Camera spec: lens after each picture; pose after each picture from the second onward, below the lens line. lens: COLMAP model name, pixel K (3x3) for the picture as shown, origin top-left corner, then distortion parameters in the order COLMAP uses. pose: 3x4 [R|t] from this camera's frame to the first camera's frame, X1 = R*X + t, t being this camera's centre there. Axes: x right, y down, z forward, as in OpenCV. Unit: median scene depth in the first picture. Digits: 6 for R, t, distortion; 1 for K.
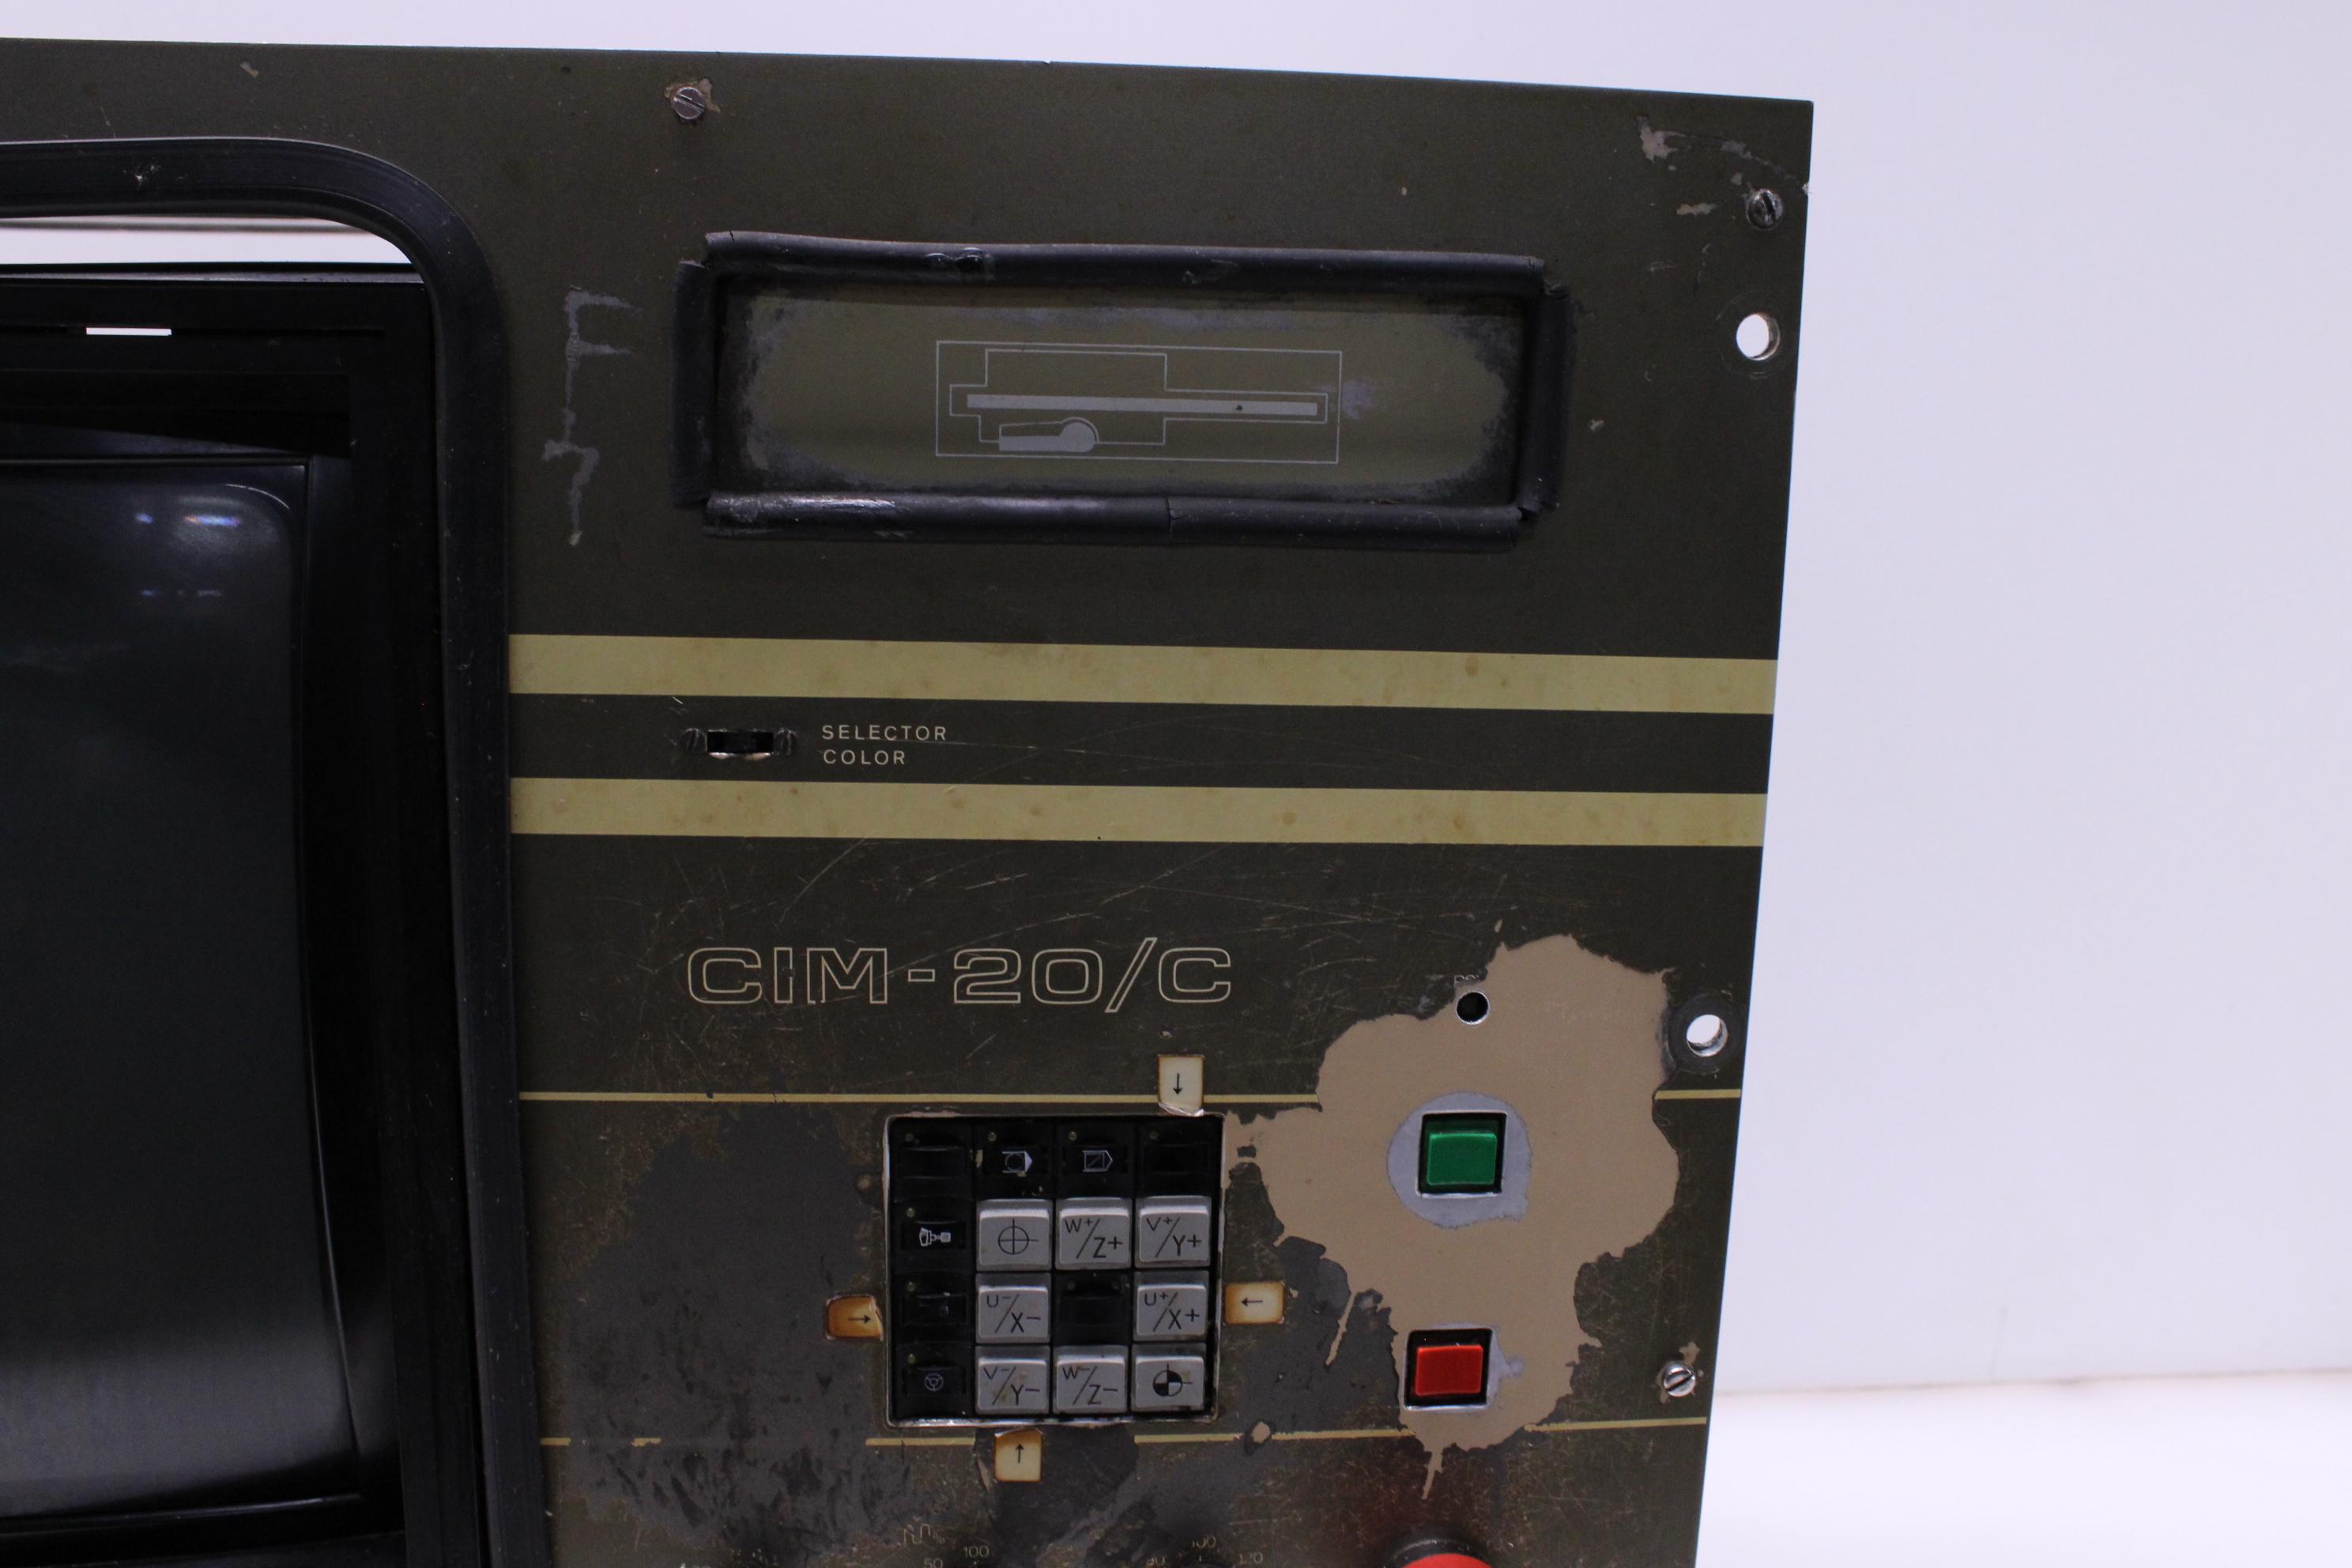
lens RADIAL K [[2080.6, 0, 1176.0], [0, 2080.6, 784.0], [0, 0, 1]] dist [-0.166492, 0.151841]
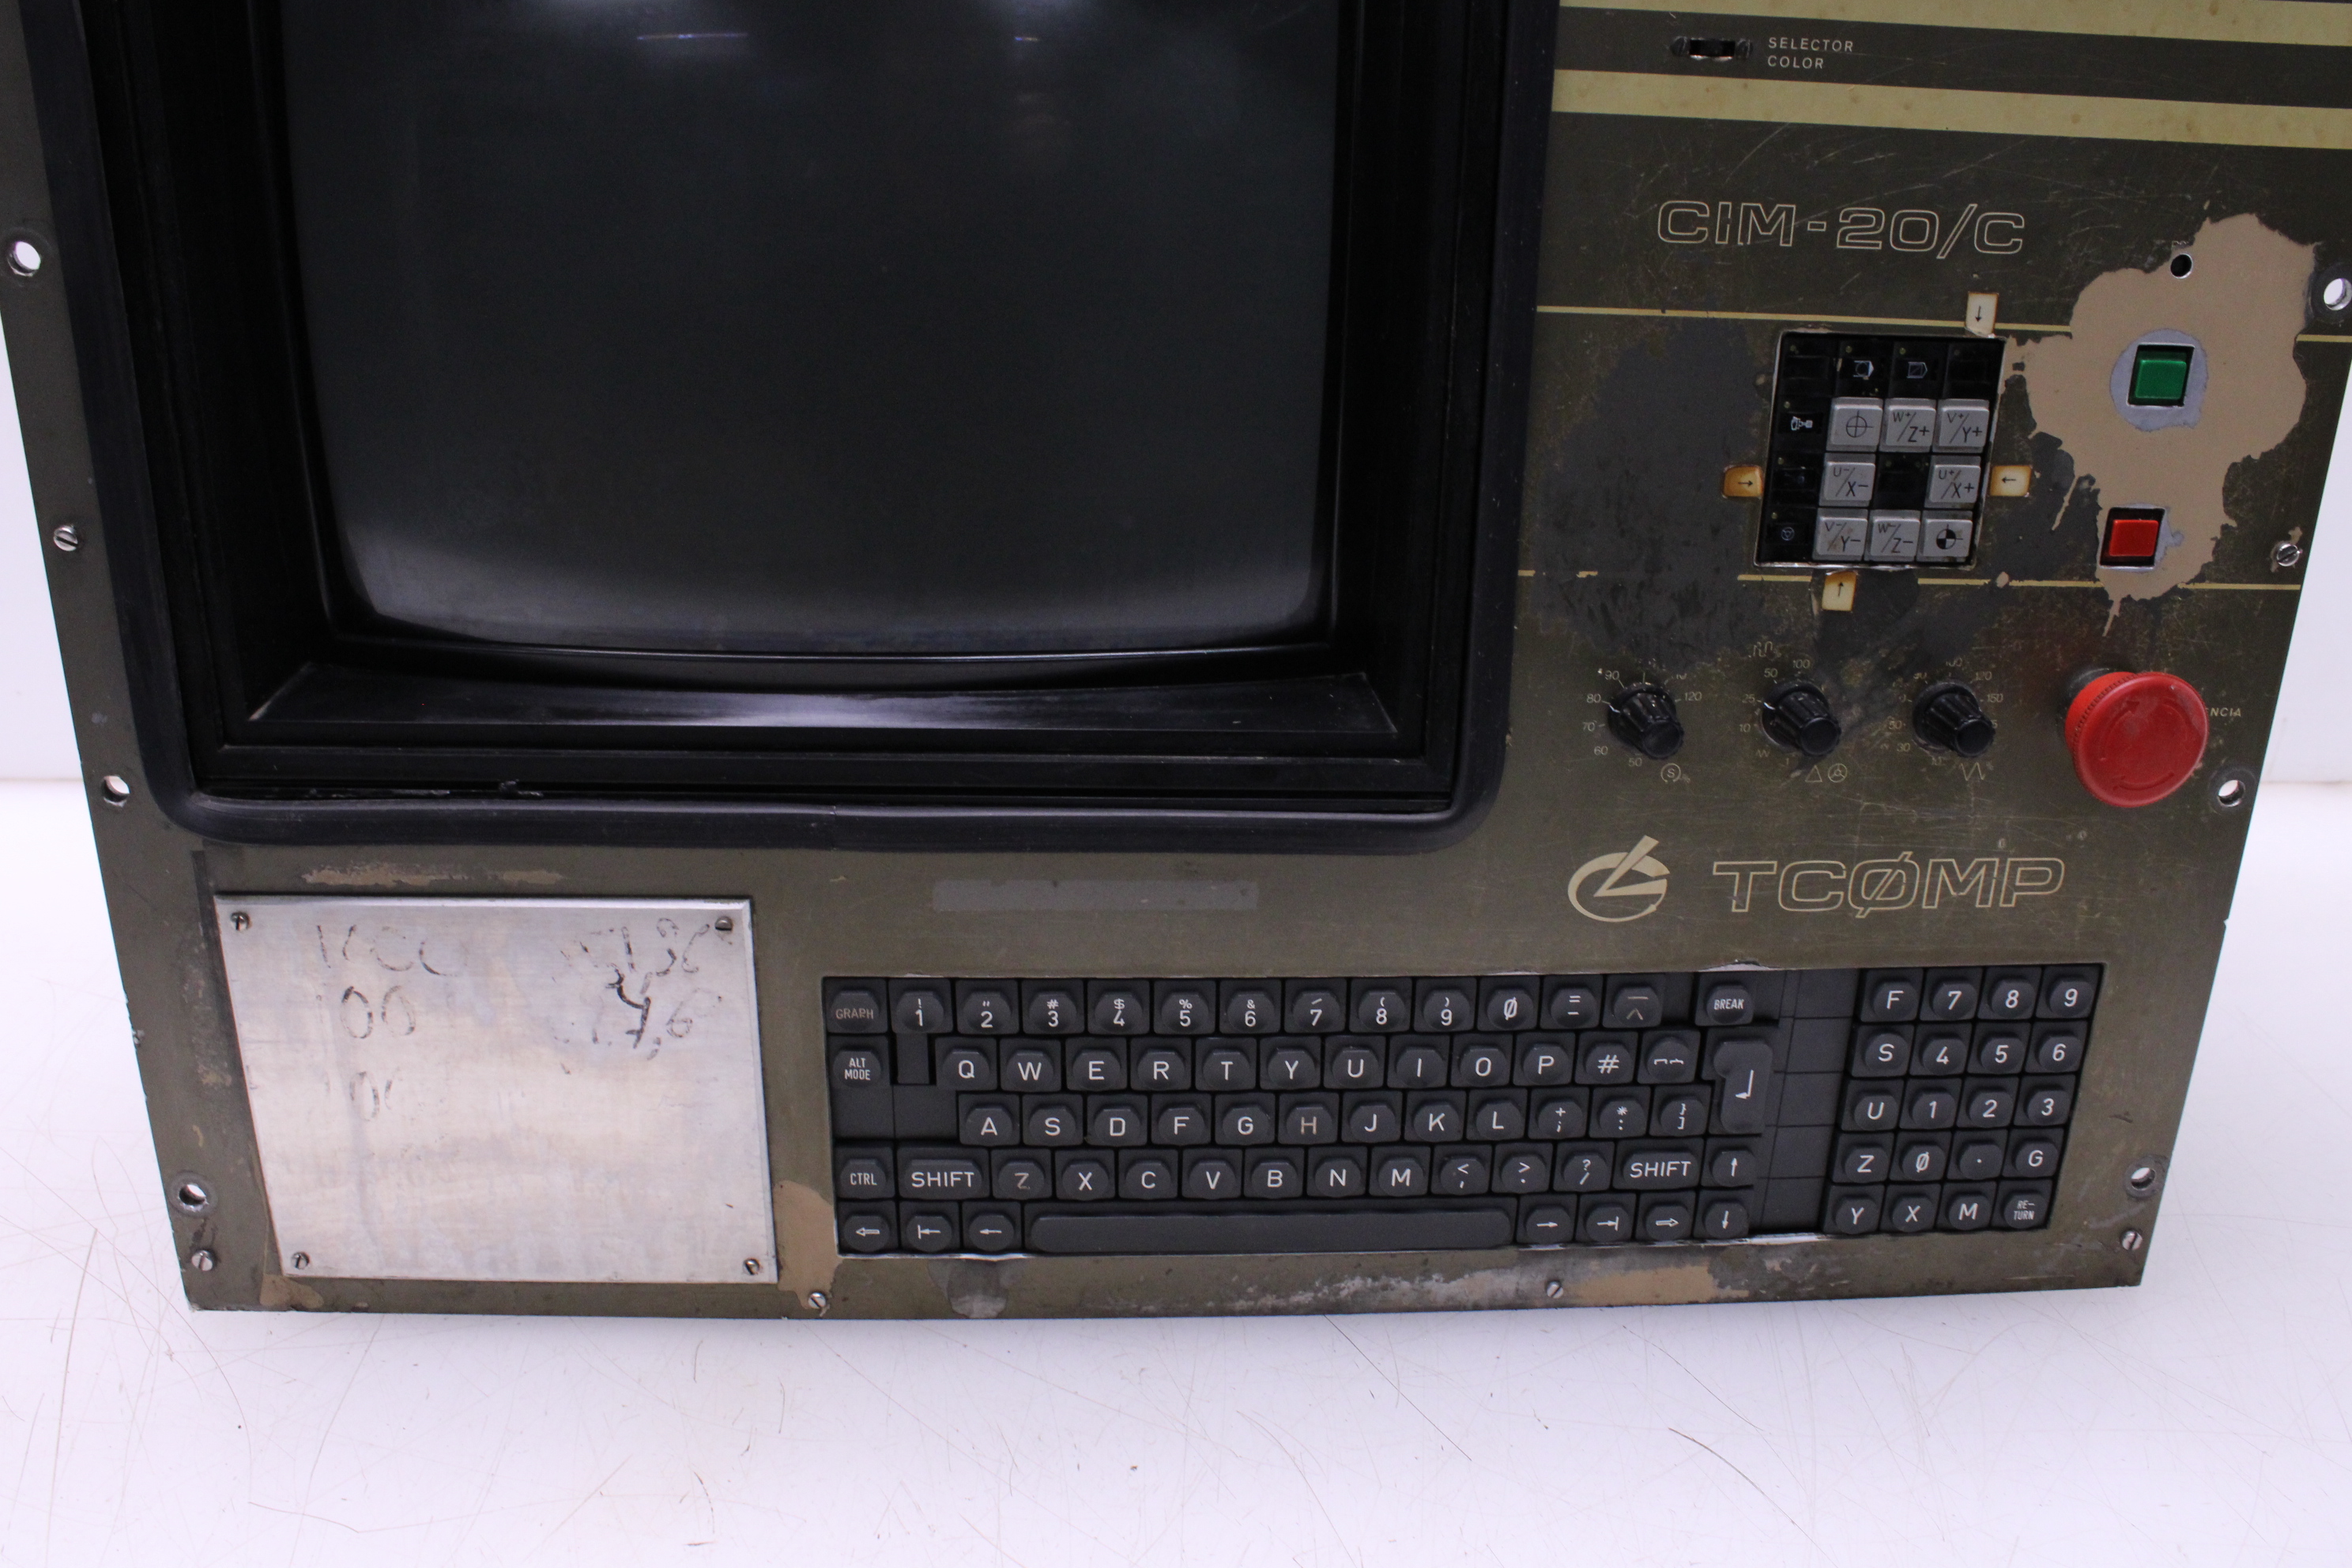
lens RADIAL K [[2002.5, 0, 1166.7], [0, 2002.5, 799.1], [0, 0, 1]] dist [-0.169489, 0.140717]
pose [[0.999162, 0.006632, -0.040379, -0.490920], [0.000890, 0.983024, 0.183473, 0.223989], [0.040911, -0.183355, 0.982195, -0.378339]]
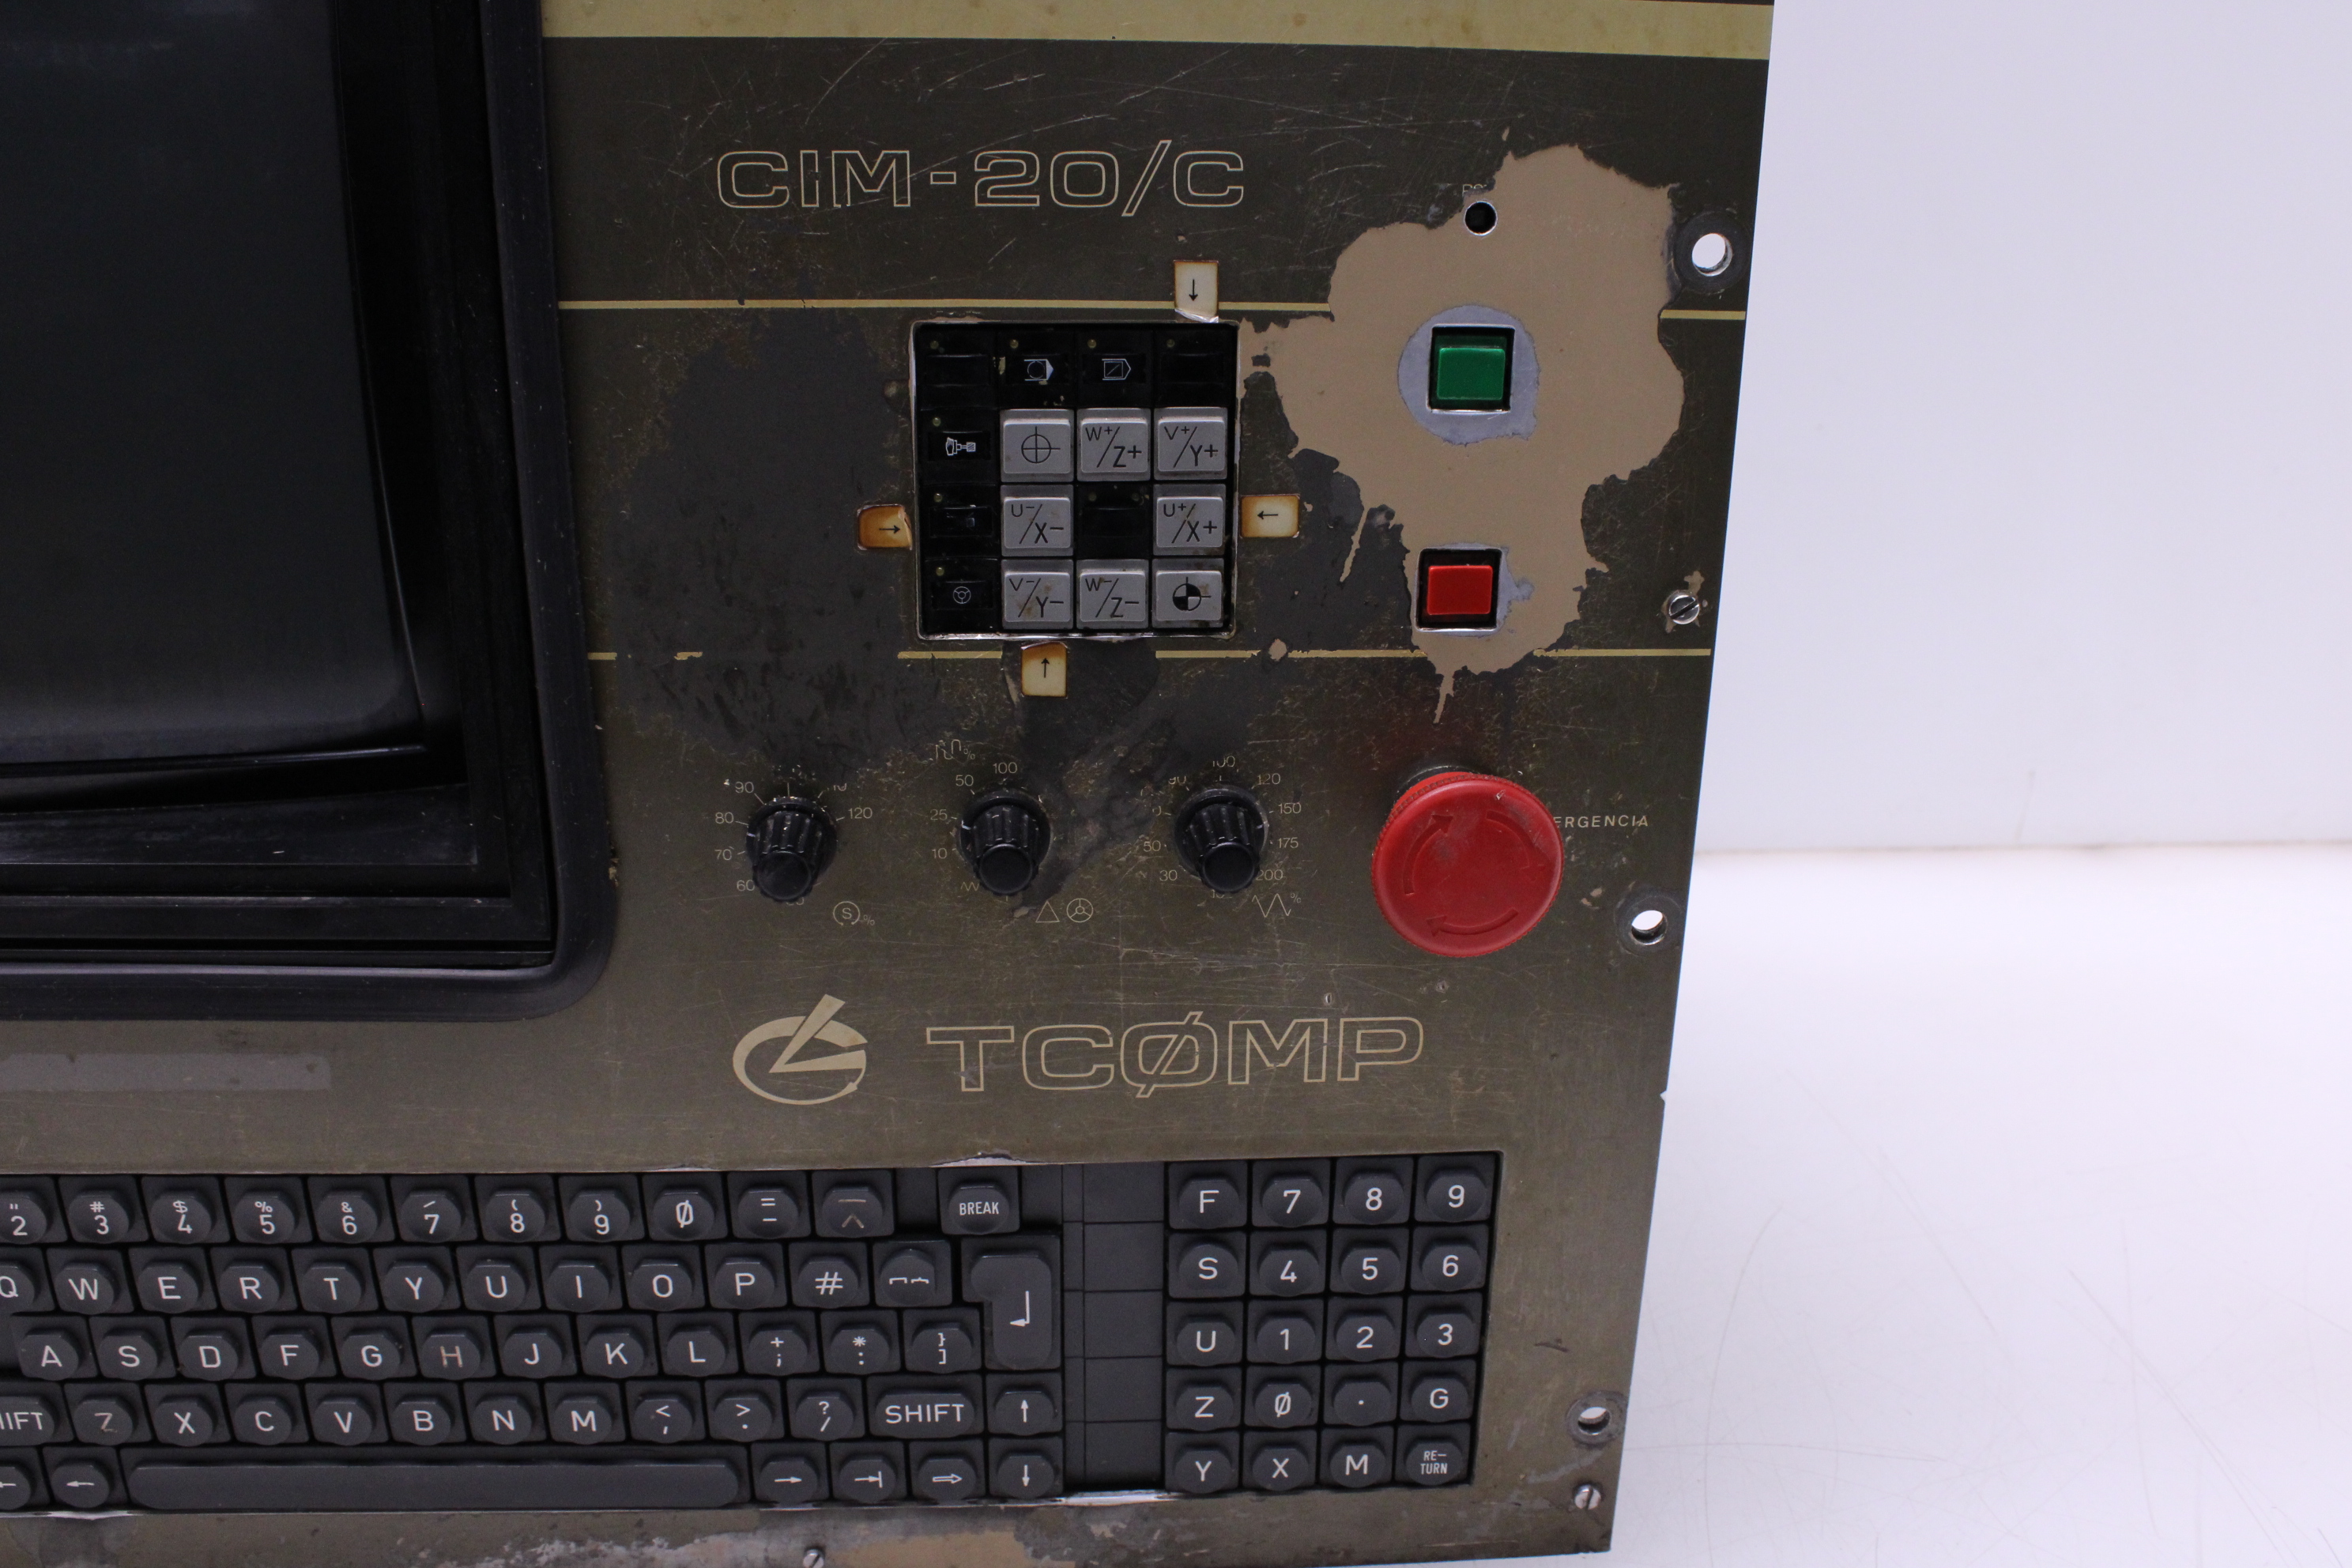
lens RADIAL K [[2080.6, 0, 1176.0], [0, 2080.6, 784.0], [0, 0, 1]] dist [-0.166492, 0.151841]
pose [[0.999556, -0.003548, -0.029587, 0.021427], [0.008451, 0.985873, 0.167284, 0.212233], [0.028576, -0.167460, 0.985465, -0.051104]]
